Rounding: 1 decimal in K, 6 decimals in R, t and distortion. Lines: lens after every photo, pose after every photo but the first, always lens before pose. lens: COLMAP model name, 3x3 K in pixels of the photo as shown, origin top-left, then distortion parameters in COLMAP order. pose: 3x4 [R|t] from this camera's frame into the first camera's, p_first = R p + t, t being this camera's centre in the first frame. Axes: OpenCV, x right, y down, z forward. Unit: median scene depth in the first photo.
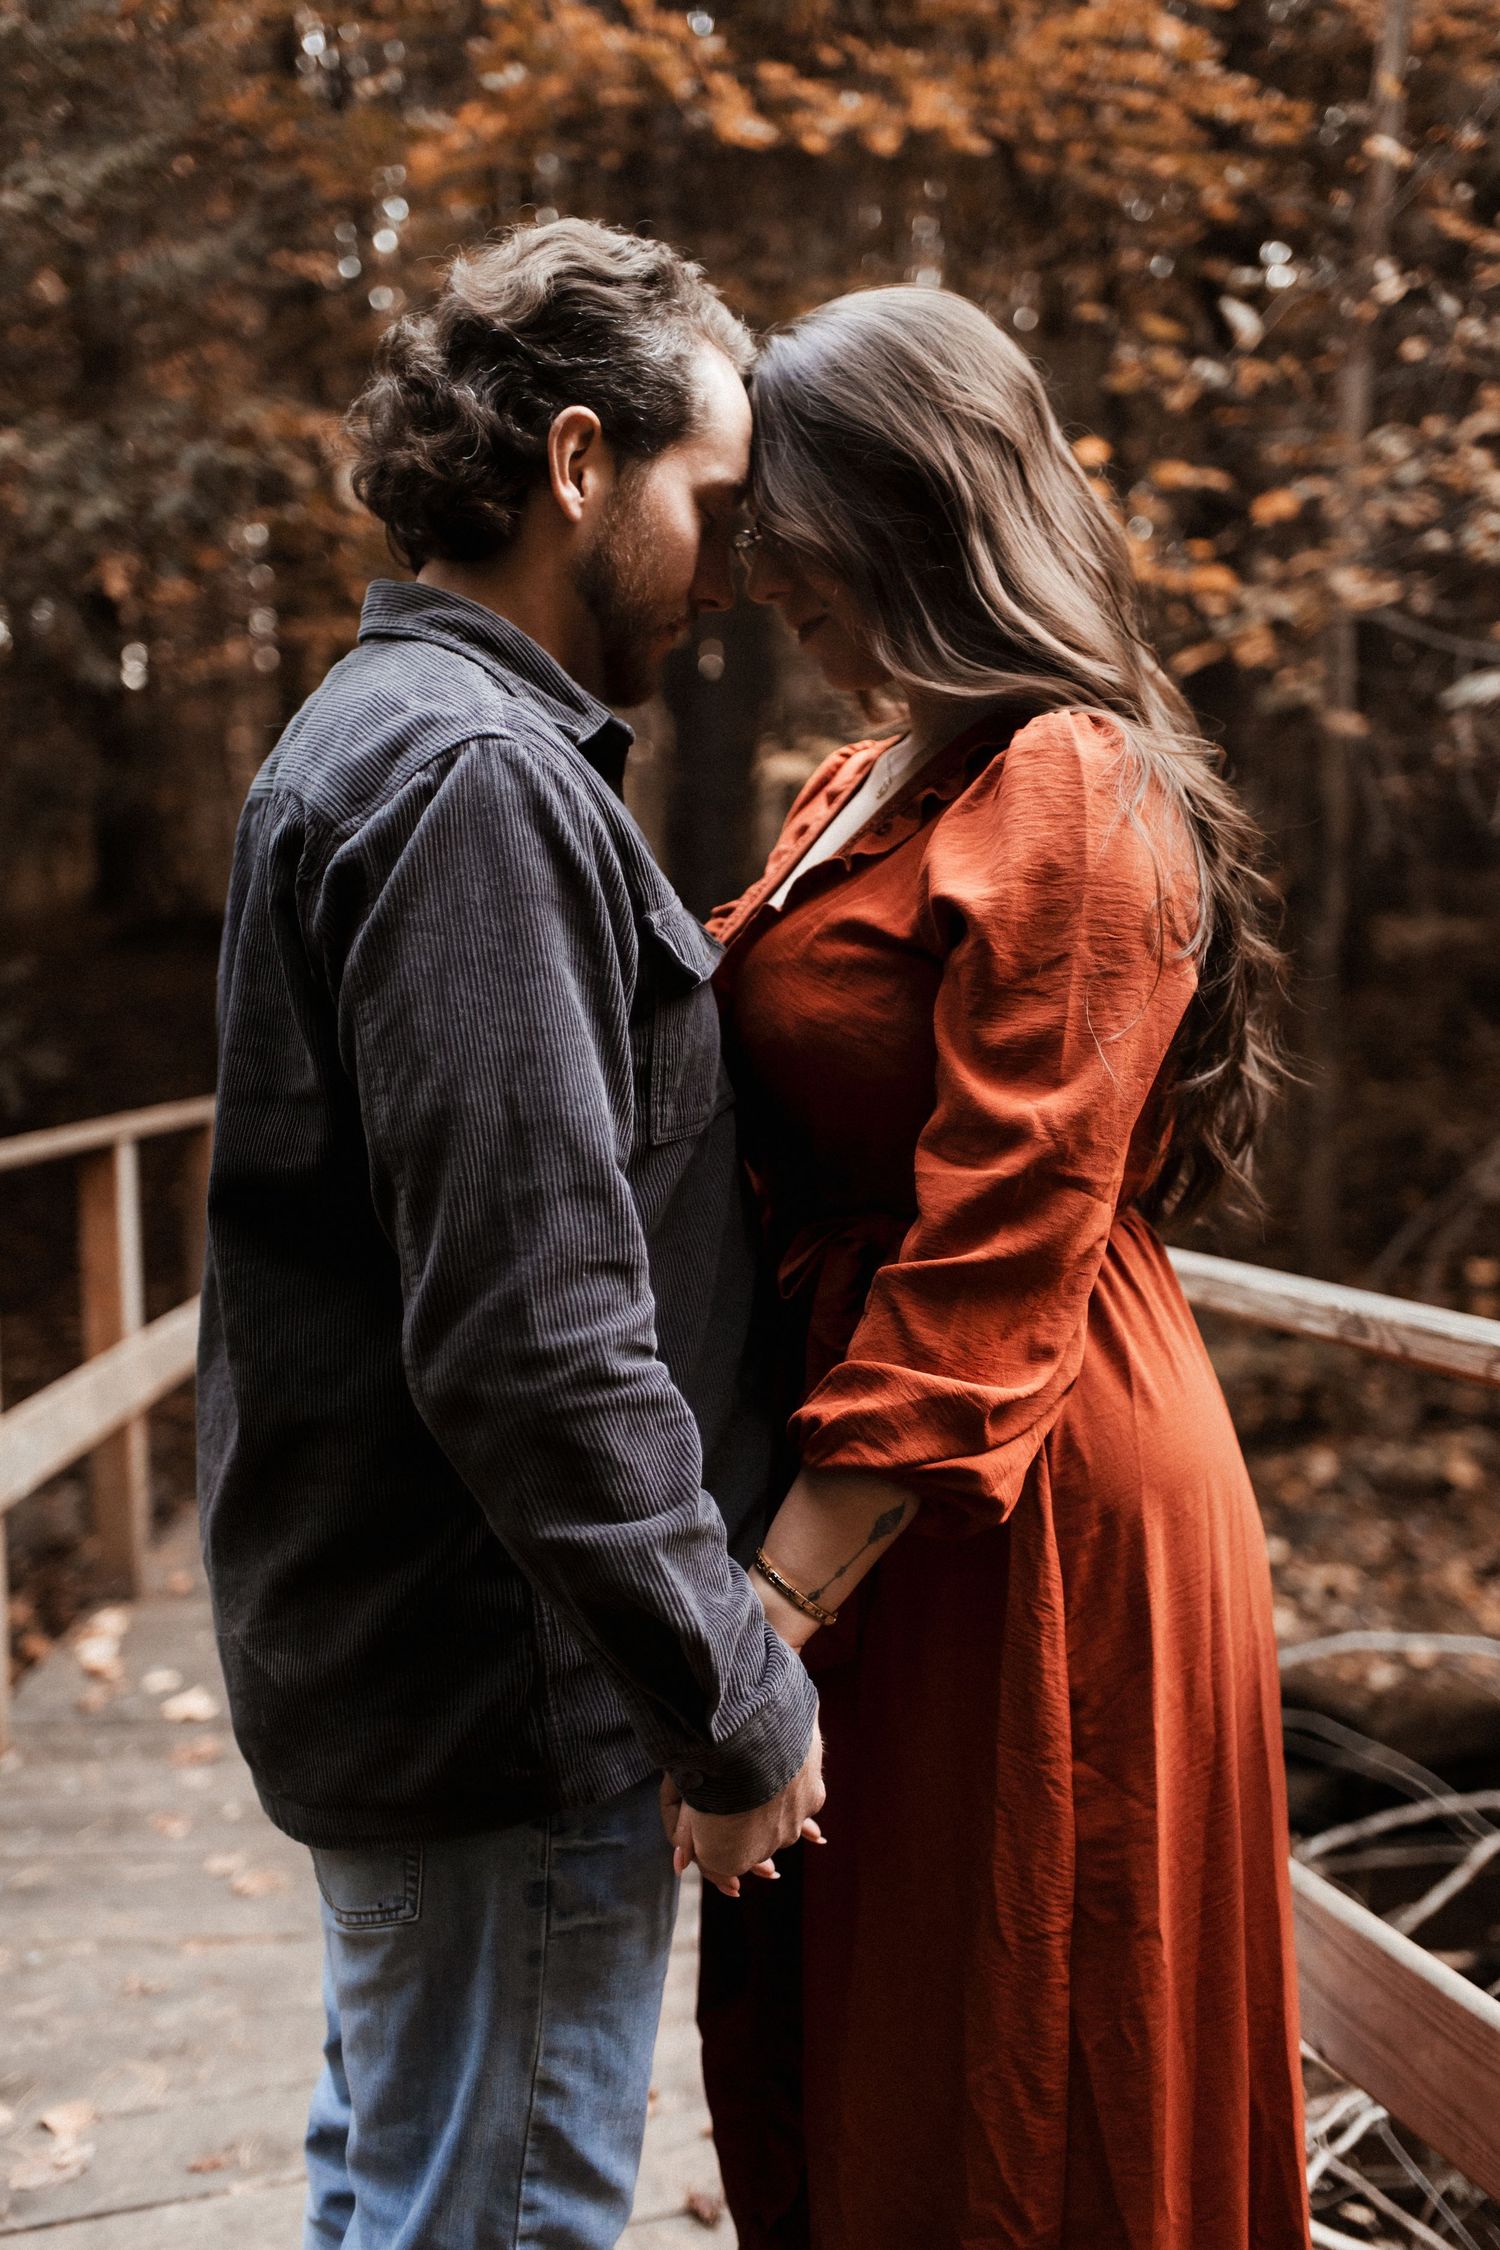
lens RADIAL K [[2226.1, 0, 756.7], [0, 2226.1, 1104.9], [0, 0, 1]] dist [0.062648, 0.000000]
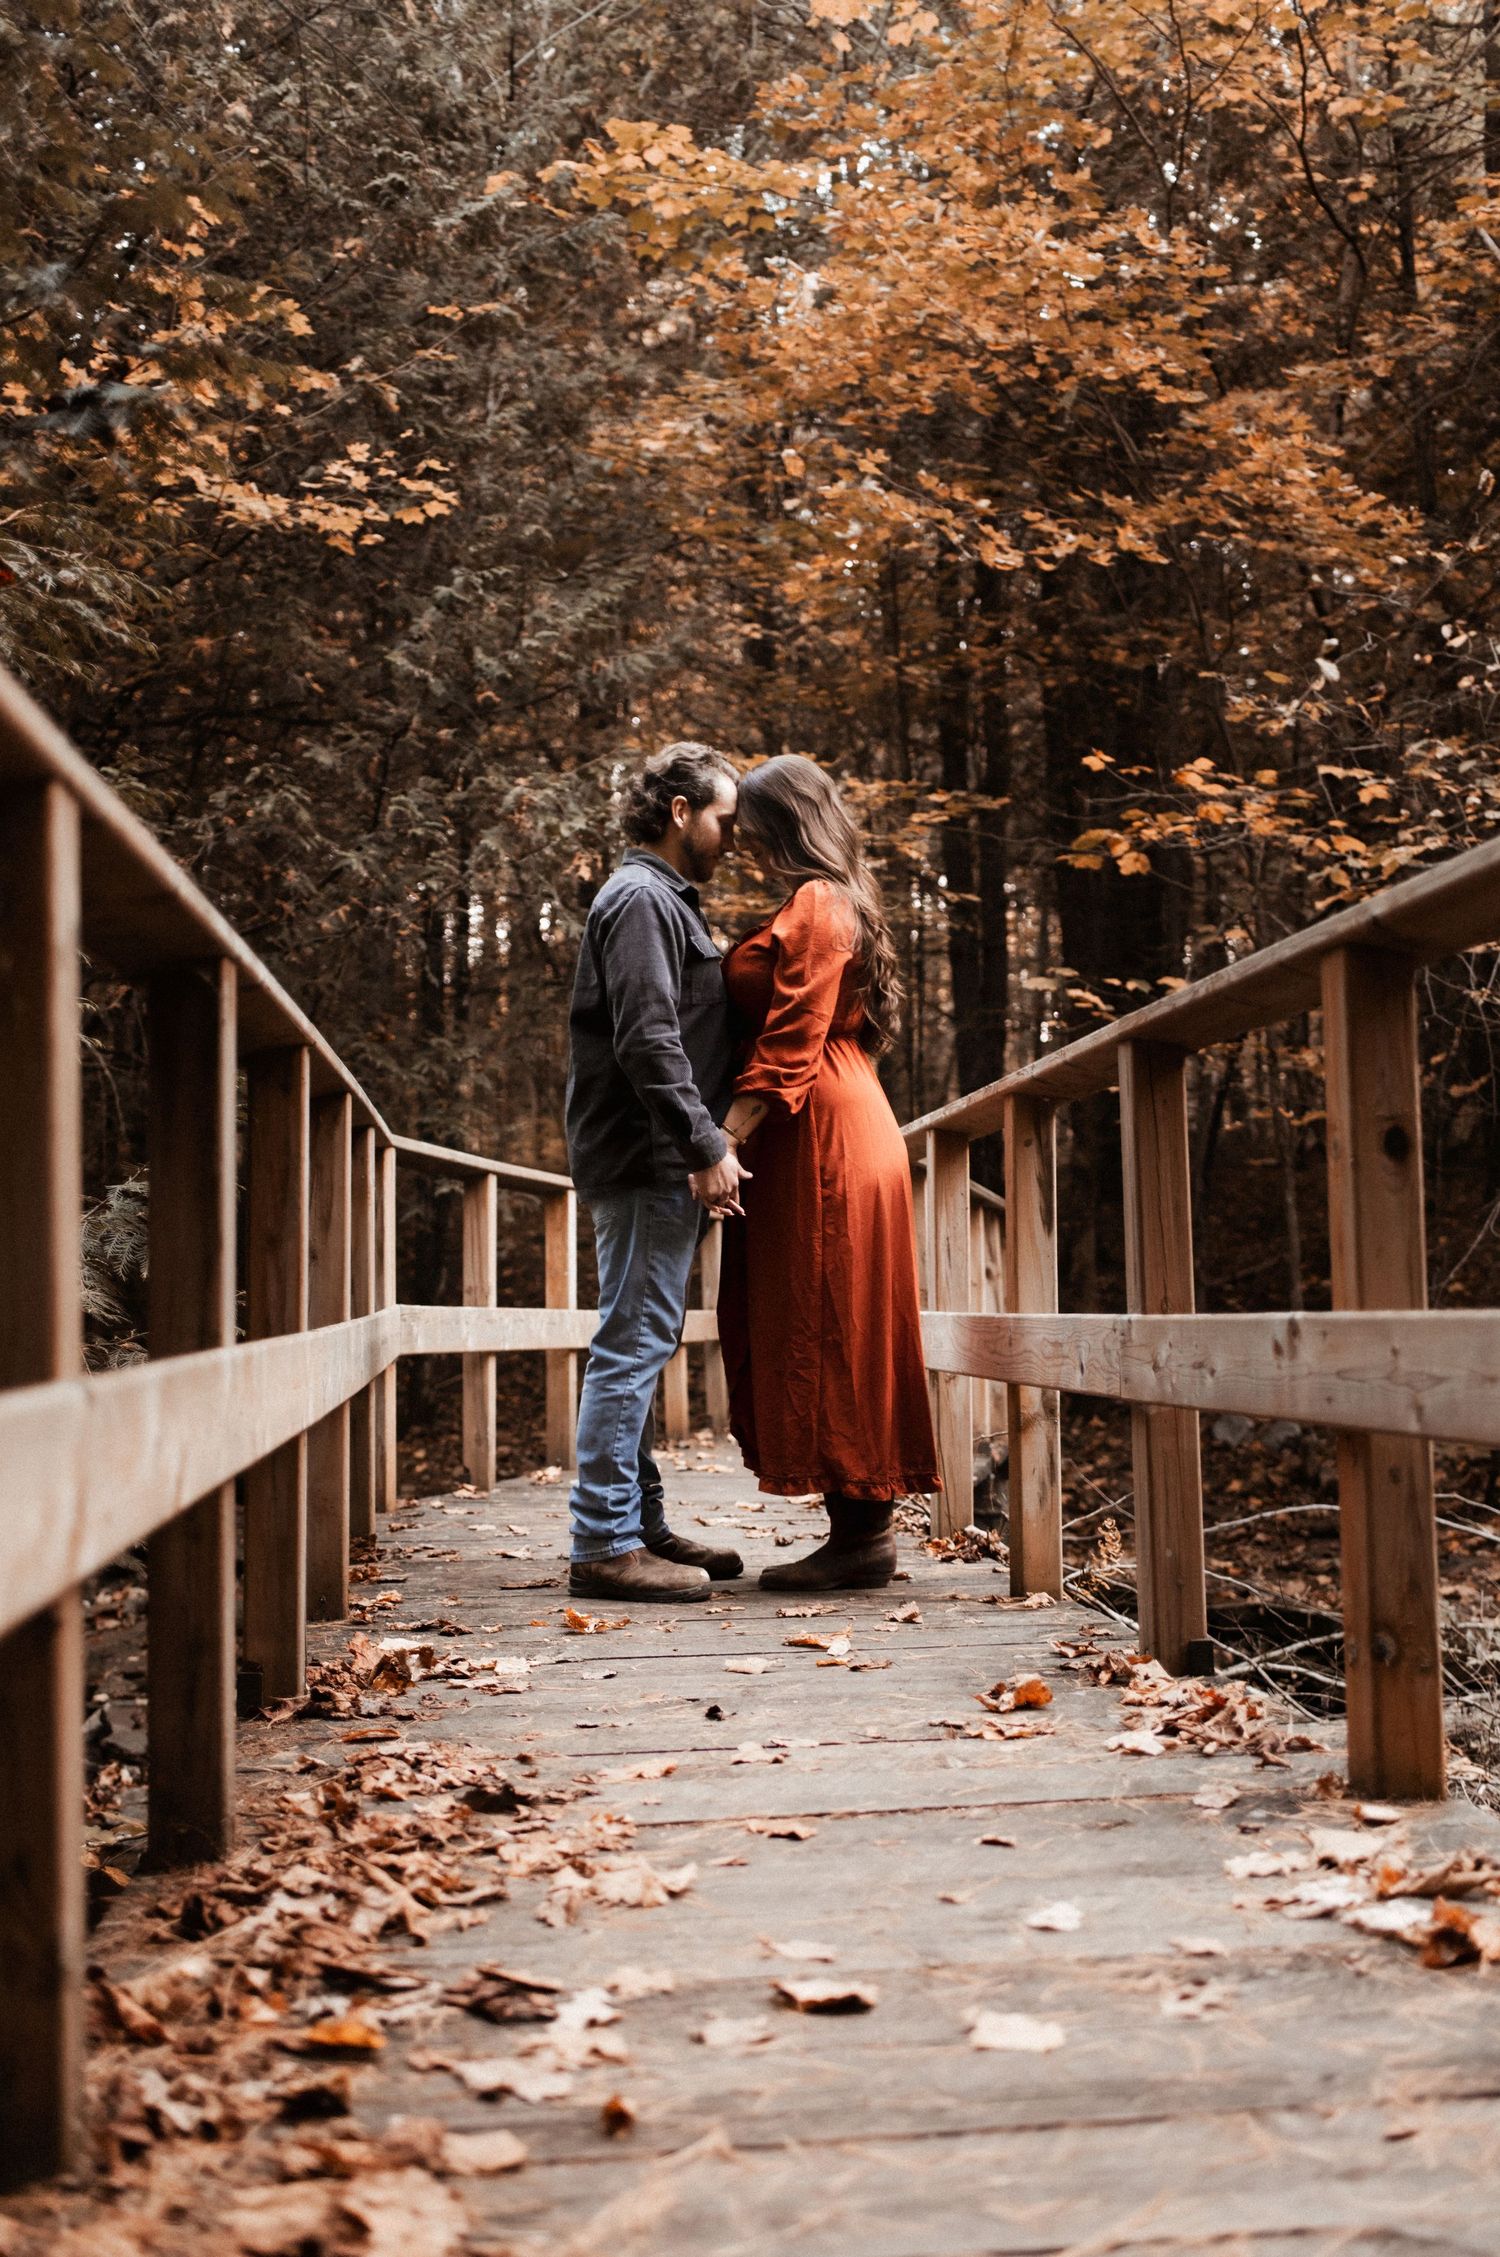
lens RADIAL K [[2233.0, 0, 751.0], [0, 2233.0, 1135.4], [0, 0, 1]] dist [0.062648, 0.000000]
pose [[0.977723, -0.004617, -0.209849, 0.746673], [-0.019028, 0.993692, -0.110516, 0.586141], [0.209035, 0.112047, 0.971468, -2.262804]]
